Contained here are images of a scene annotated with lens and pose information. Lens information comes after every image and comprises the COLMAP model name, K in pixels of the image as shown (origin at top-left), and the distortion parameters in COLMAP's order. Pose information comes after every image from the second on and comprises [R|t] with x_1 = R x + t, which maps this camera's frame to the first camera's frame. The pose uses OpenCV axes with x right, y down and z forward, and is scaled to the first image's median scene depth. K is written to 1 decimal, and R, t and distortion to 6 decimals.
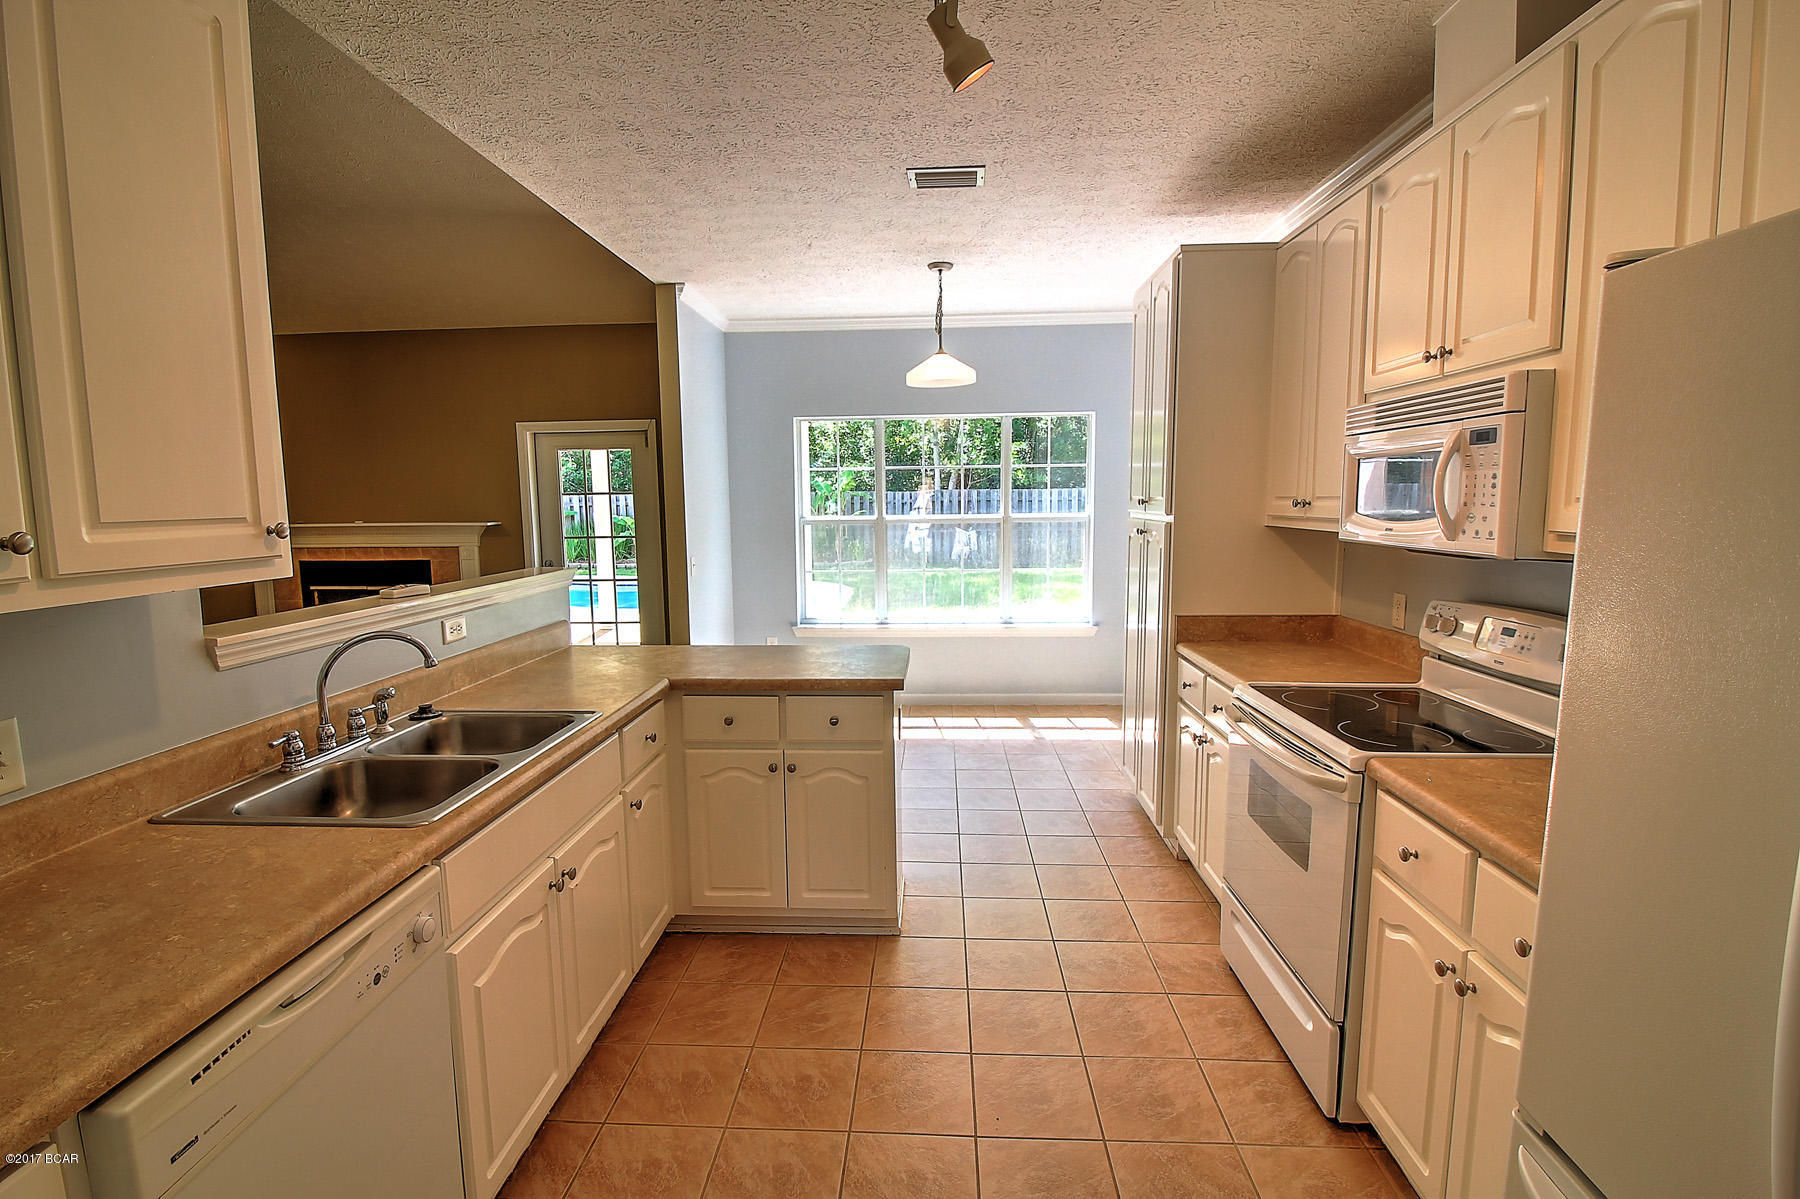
lens RADIAL K [[835.3, 0, 890.3], [0, 835.3, 591.3], [0, 0, 1]] dist [0.002879, -0.013184]
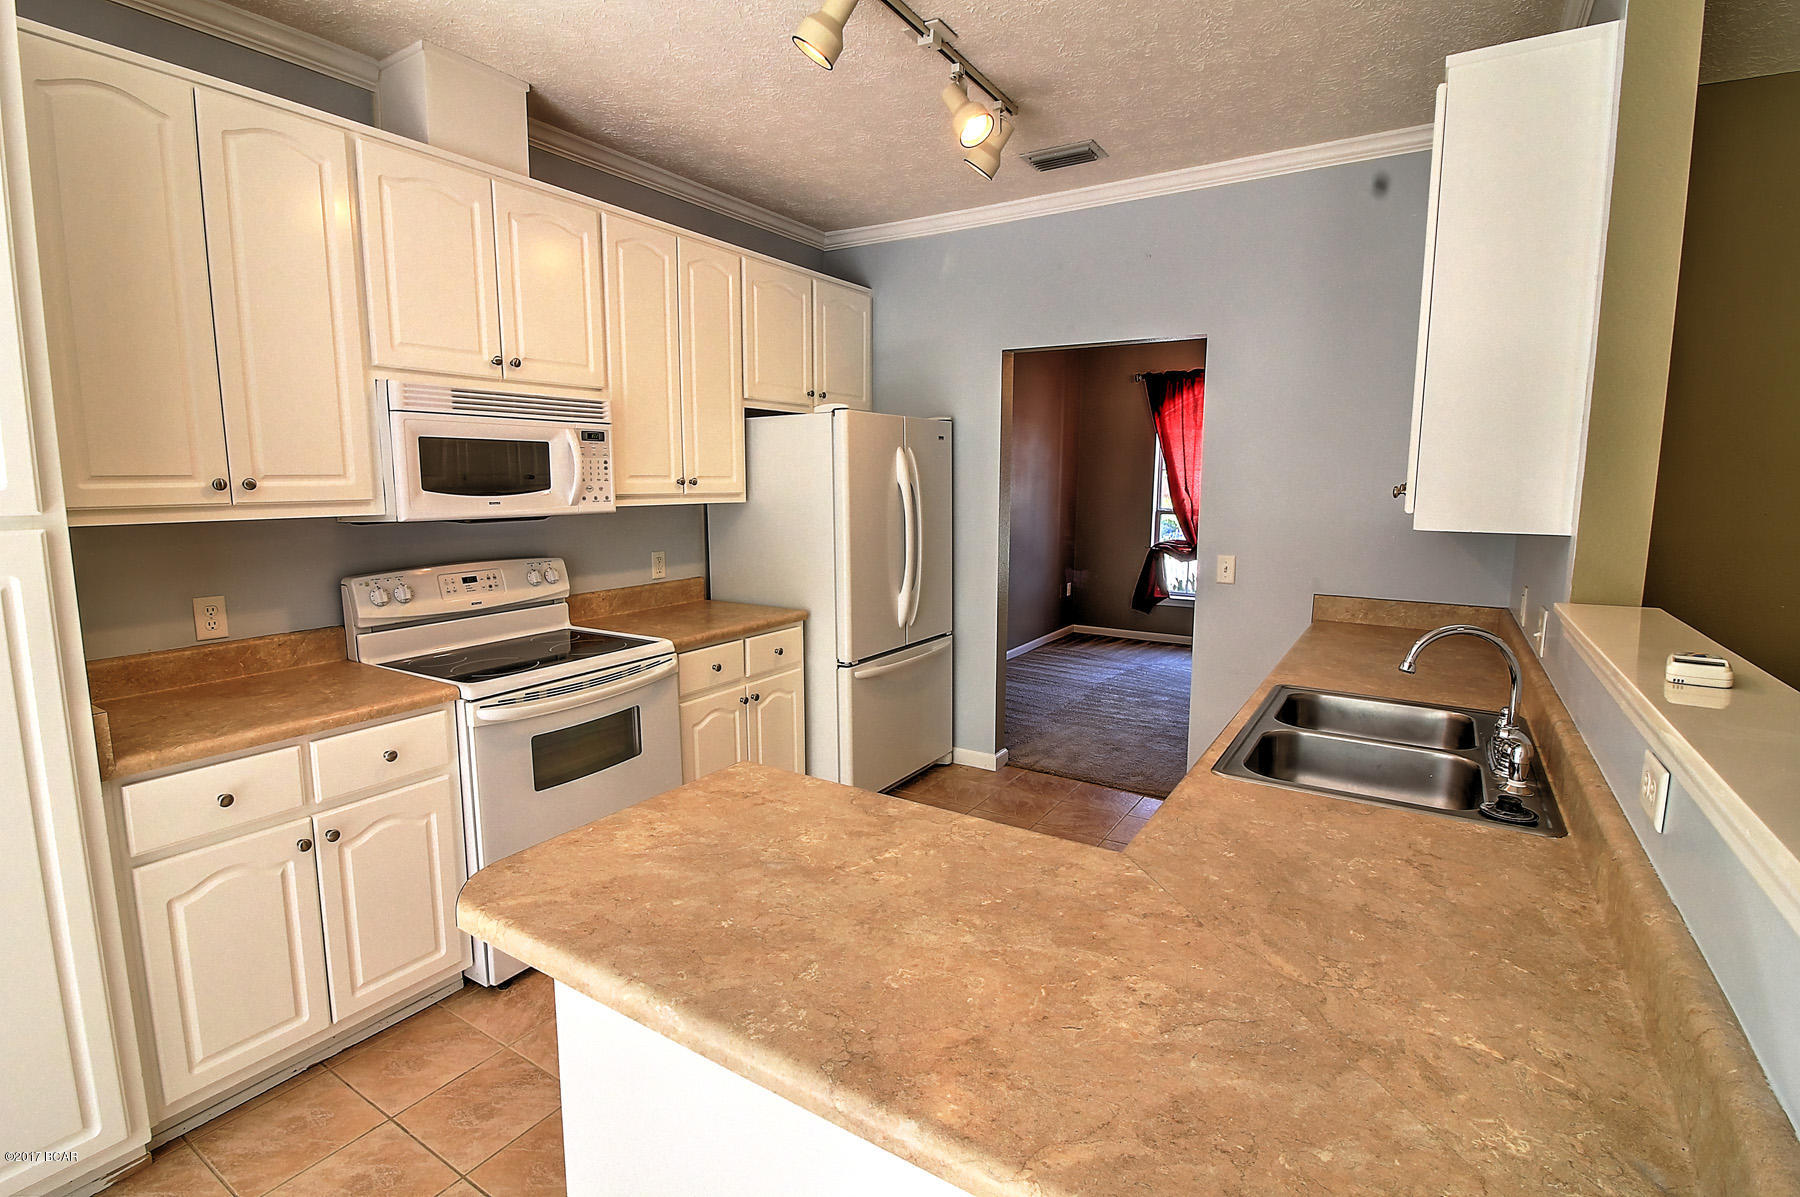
lens RADIAL K [[835.3, 0, 890.3], [0, 835.3, 590.3], [0, 0, 1]] dist [0.002879, -0.013184]
pose [[-0.870974, -0.060483, 0.487592, -0.270153], [0.060039, 0.971855, 0.227801, -0.111618], [-0.487646, 0.227683, -0.842829, 1.033393]]
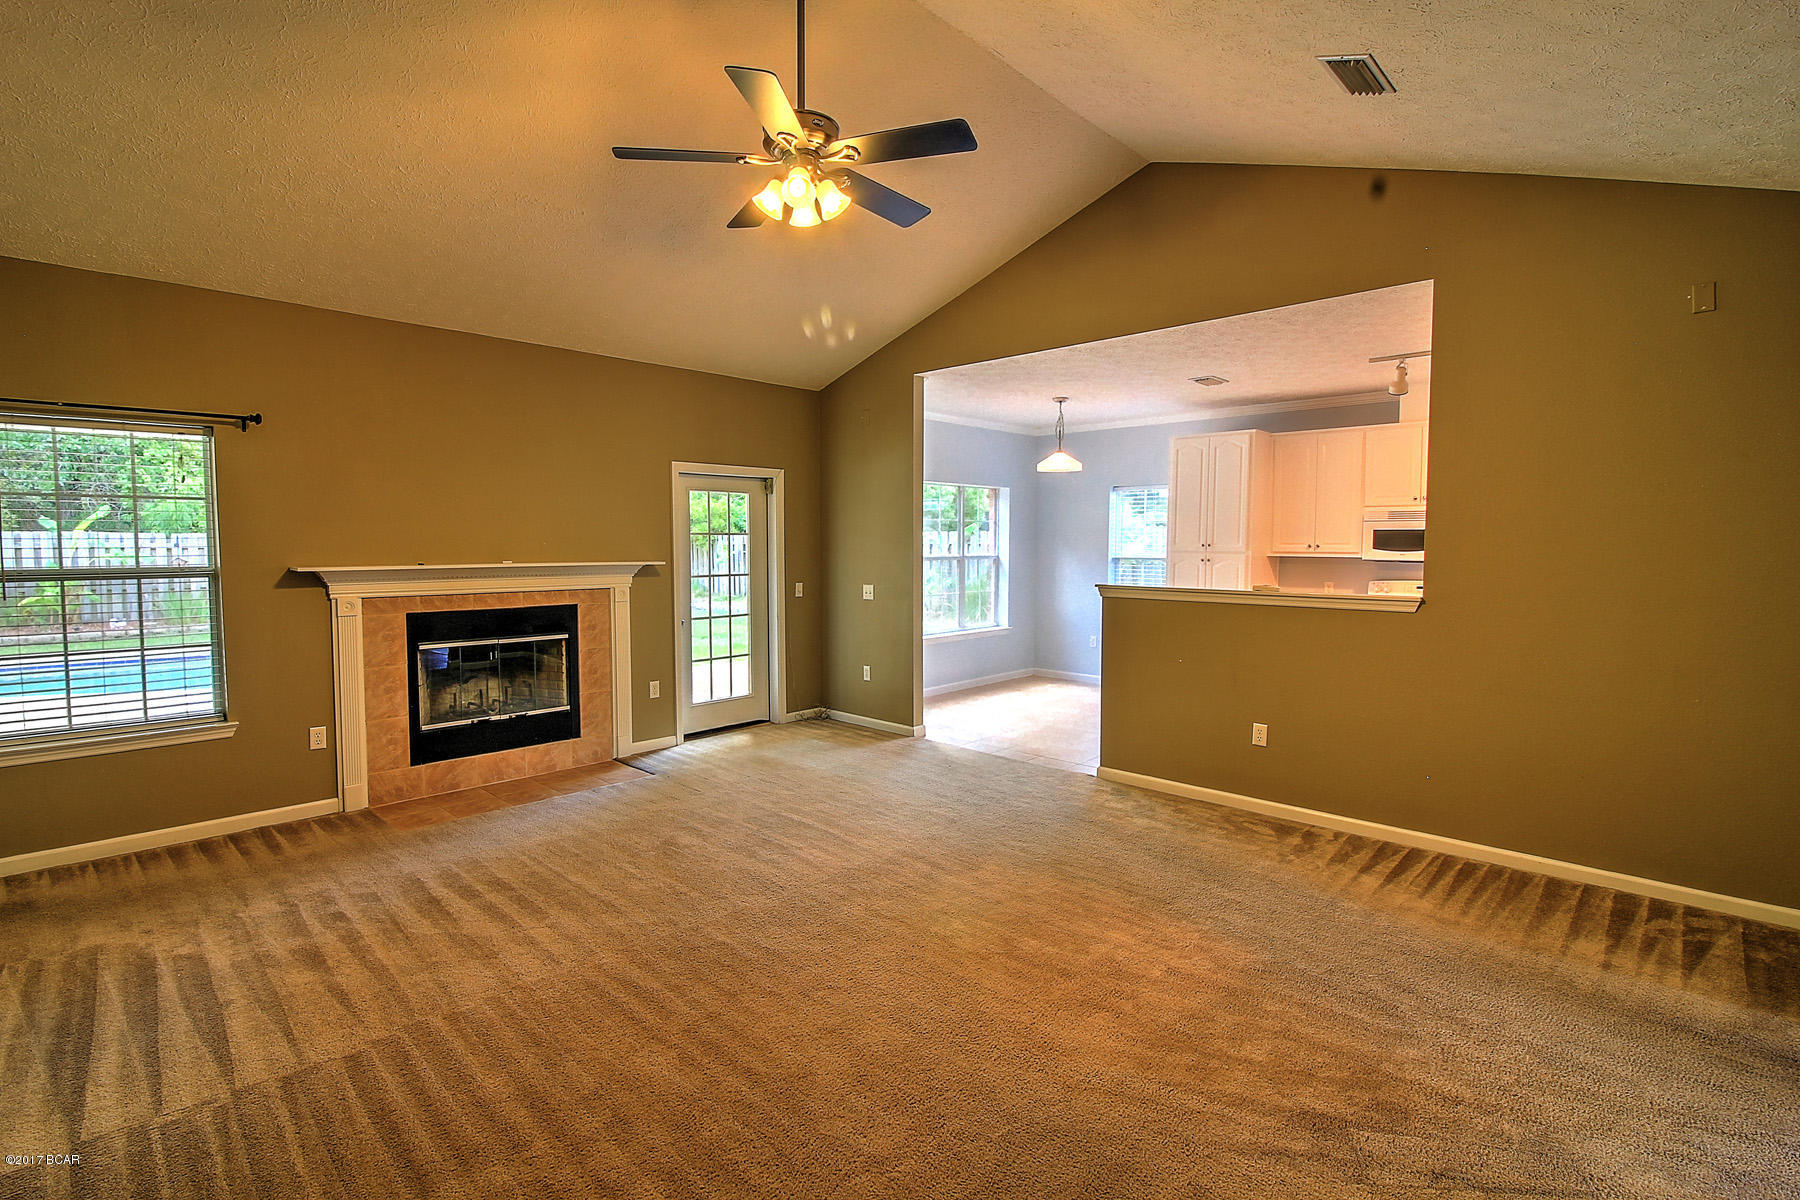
lens RADIAL K [[835.3, 0, 890.3], [0, 835.3, 591.8], [0, 0, 1]] dist [0.002879, -0.013184]
pose [[0.656570, -0.031865, 0.753591, -1.647900], [0.075190, 0.996896, -0.023356, -0.007333], [-0.750508, 0.071998, 0.656928, 0.264806]]
